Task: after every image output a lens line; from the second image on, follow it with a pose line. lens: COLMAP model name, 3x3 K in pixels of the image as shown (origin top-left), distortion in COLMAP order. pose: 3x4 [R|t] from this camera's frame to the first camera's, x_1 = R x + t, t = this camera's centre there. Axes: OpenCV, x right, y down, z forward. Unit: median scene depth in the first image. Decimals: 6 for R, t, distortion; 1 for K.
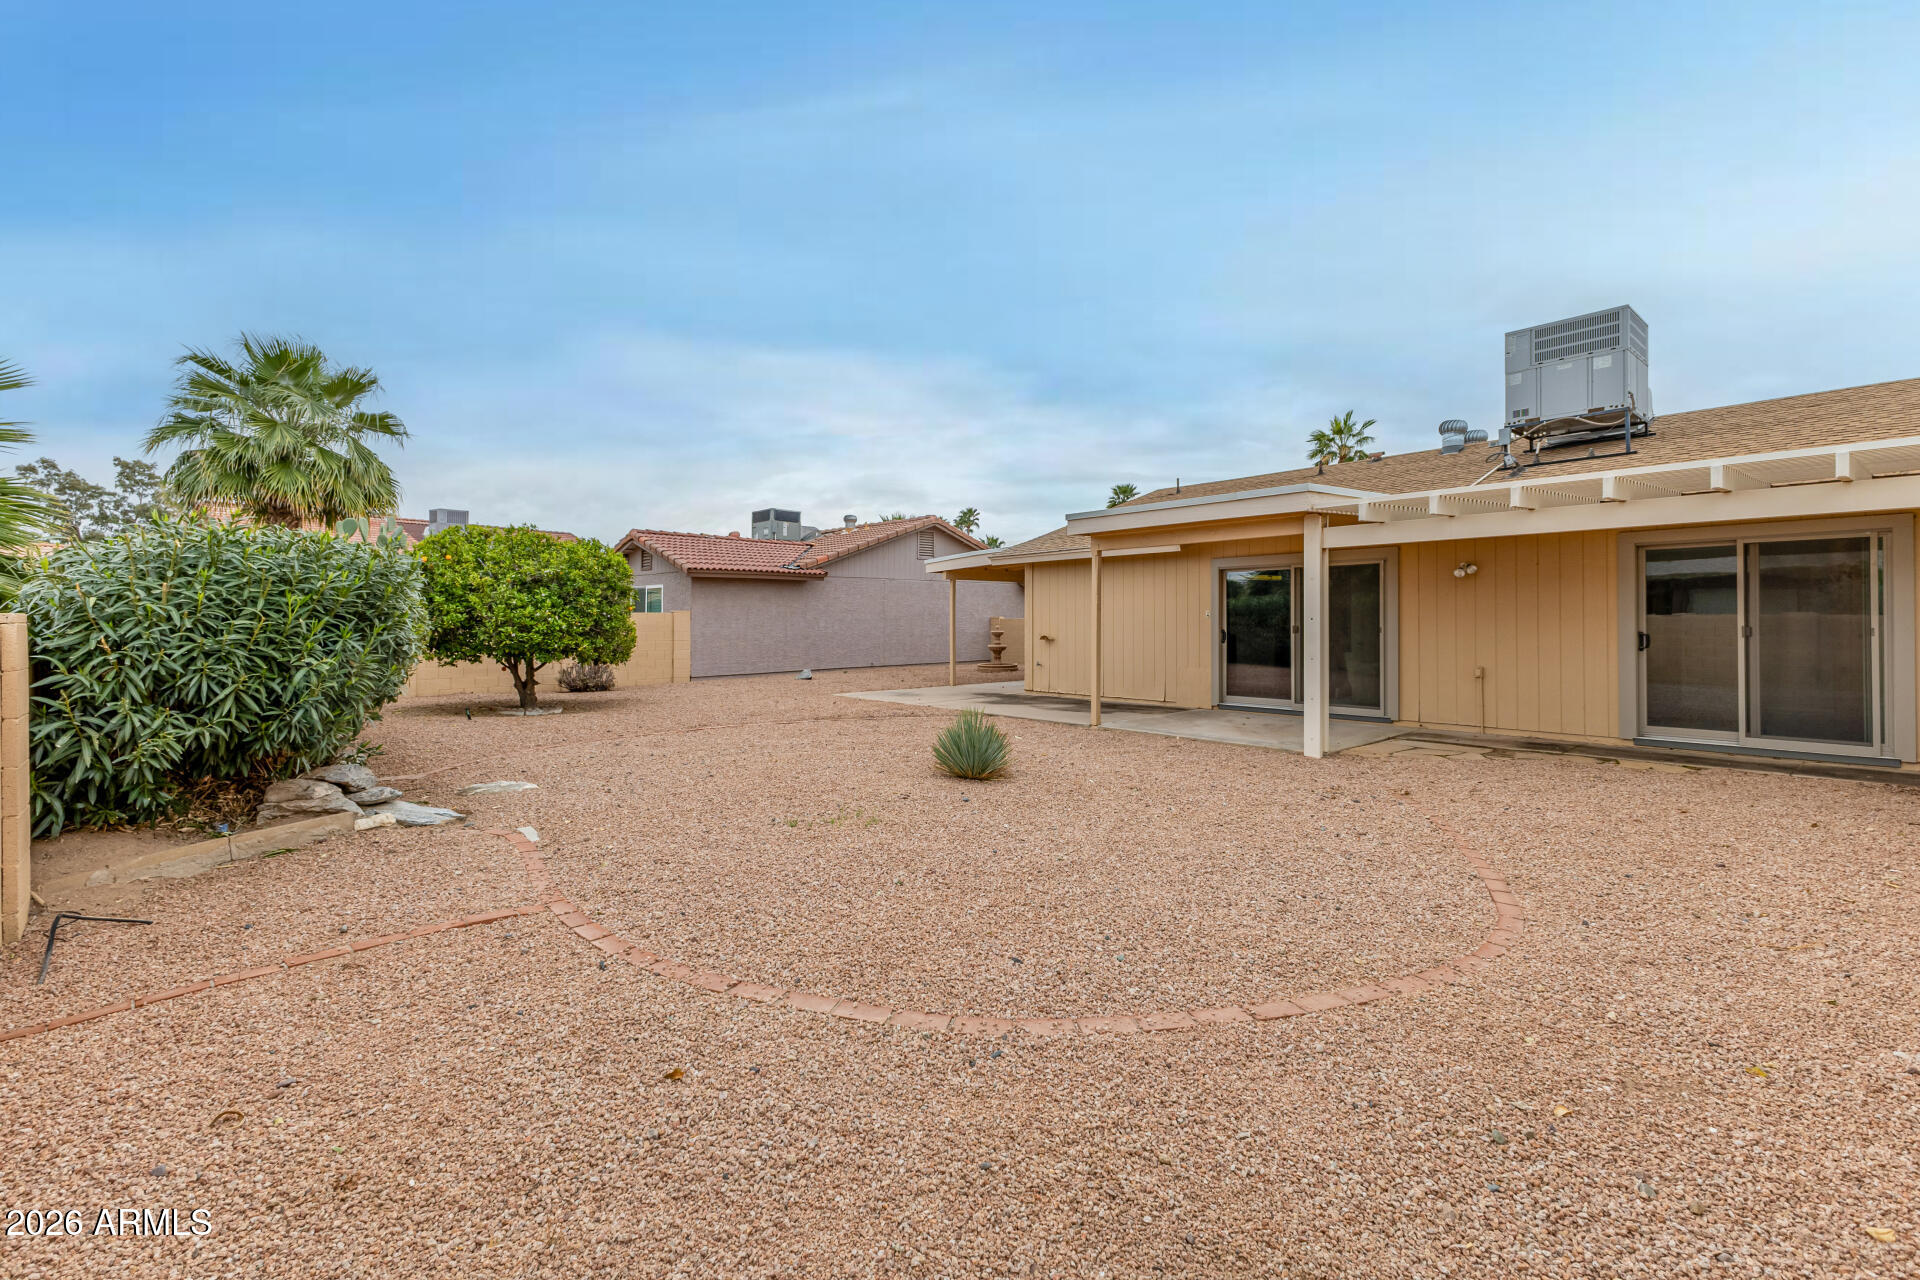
lens RADIAL K [[852.1, 0, 960.0], [0, 852.1, 640.0], [0, 0, 1]] dist [0.002035, 0.000376]
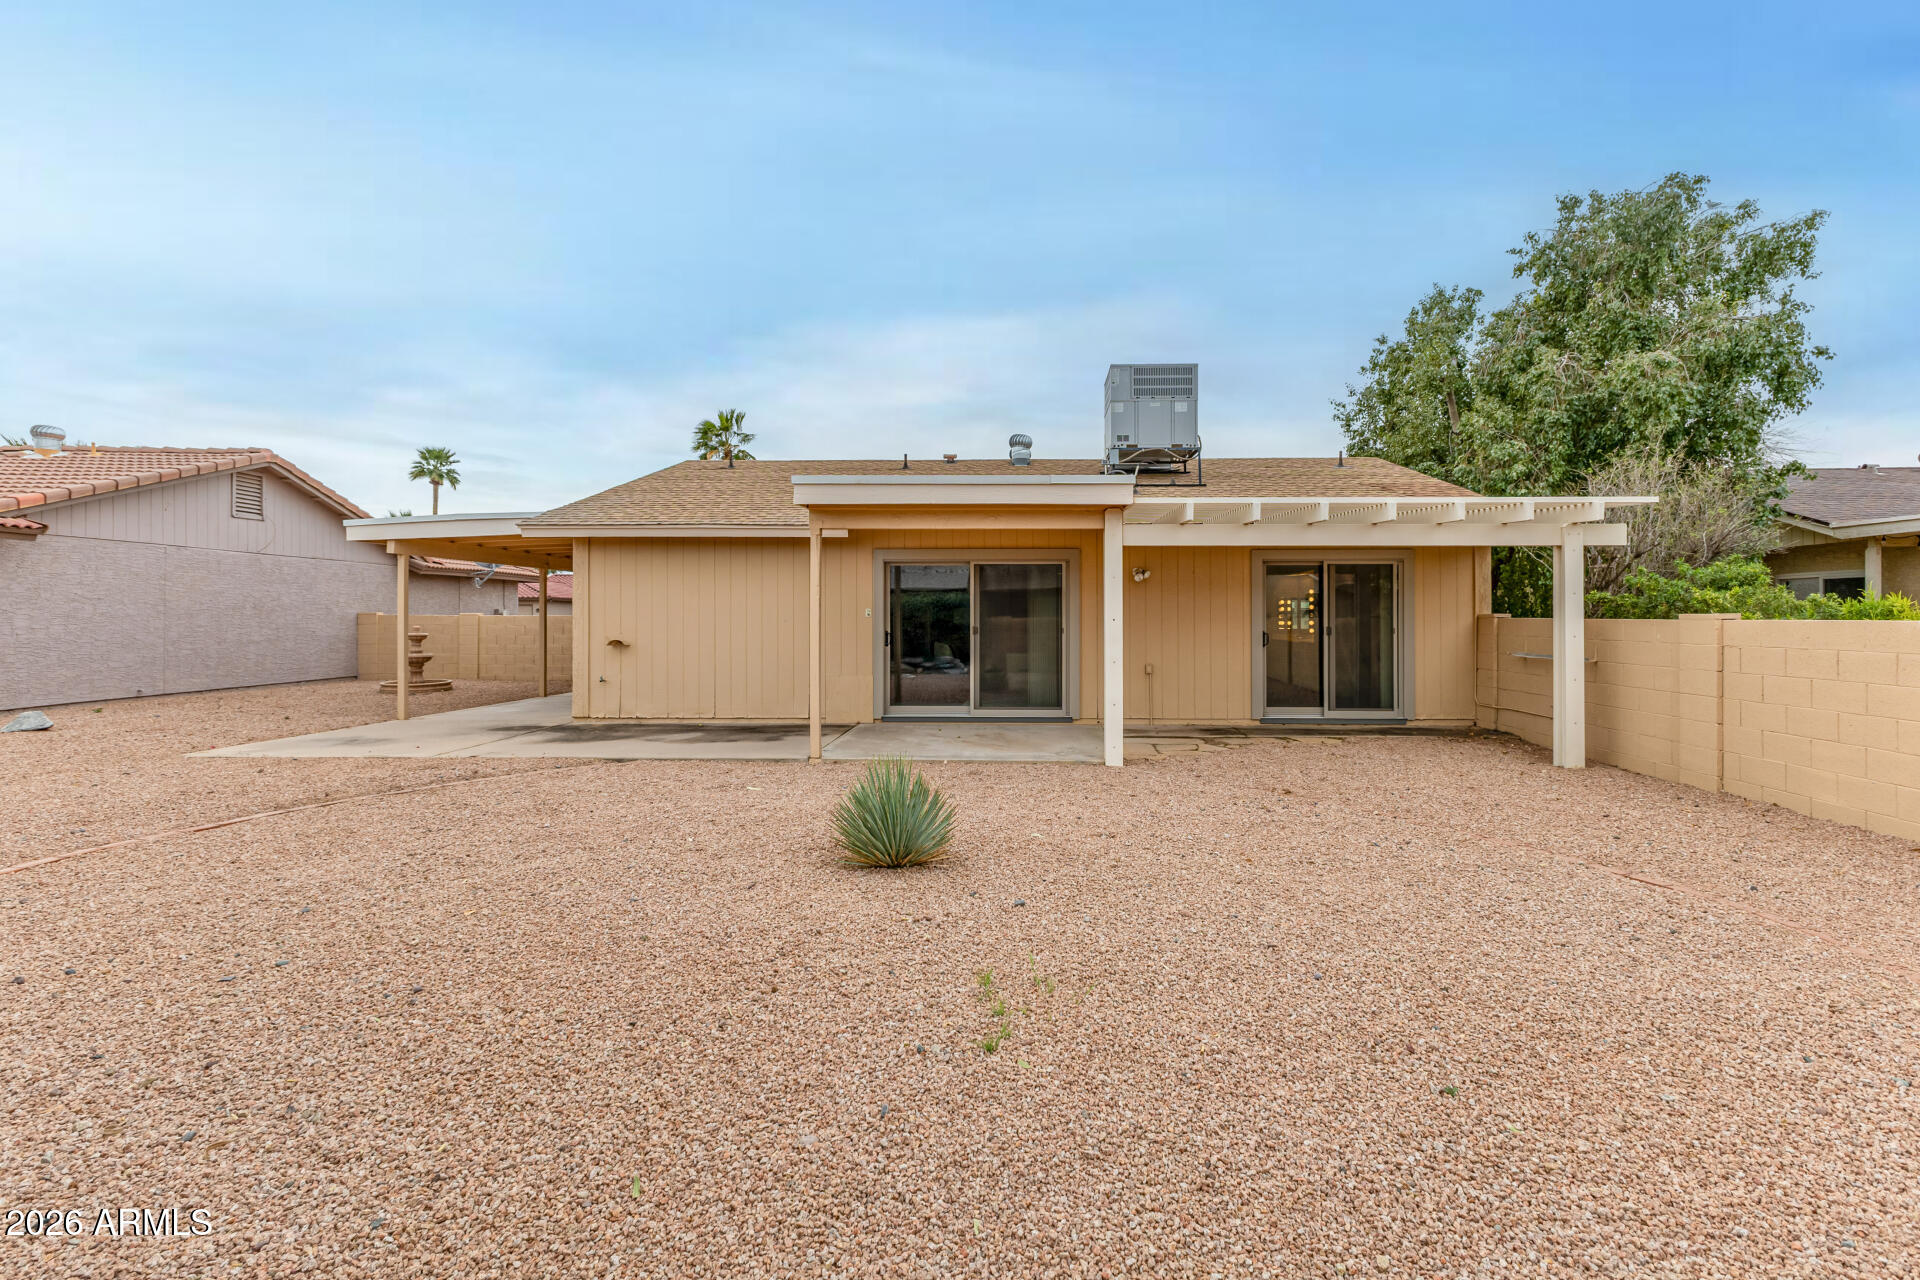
lens RADIAL K [[852.1, 0, 960.0], [0, 852.1, 640.0], [0, 0, 1]] dist [0.002035, 0.000376]
pose [[0.663431, -0.013867, 0.748109, -0.331454], [0.011906, 0.999897, 0.007976, -0.009918], [-0.748143, 0.003615, 0.663528, 0.409071]]
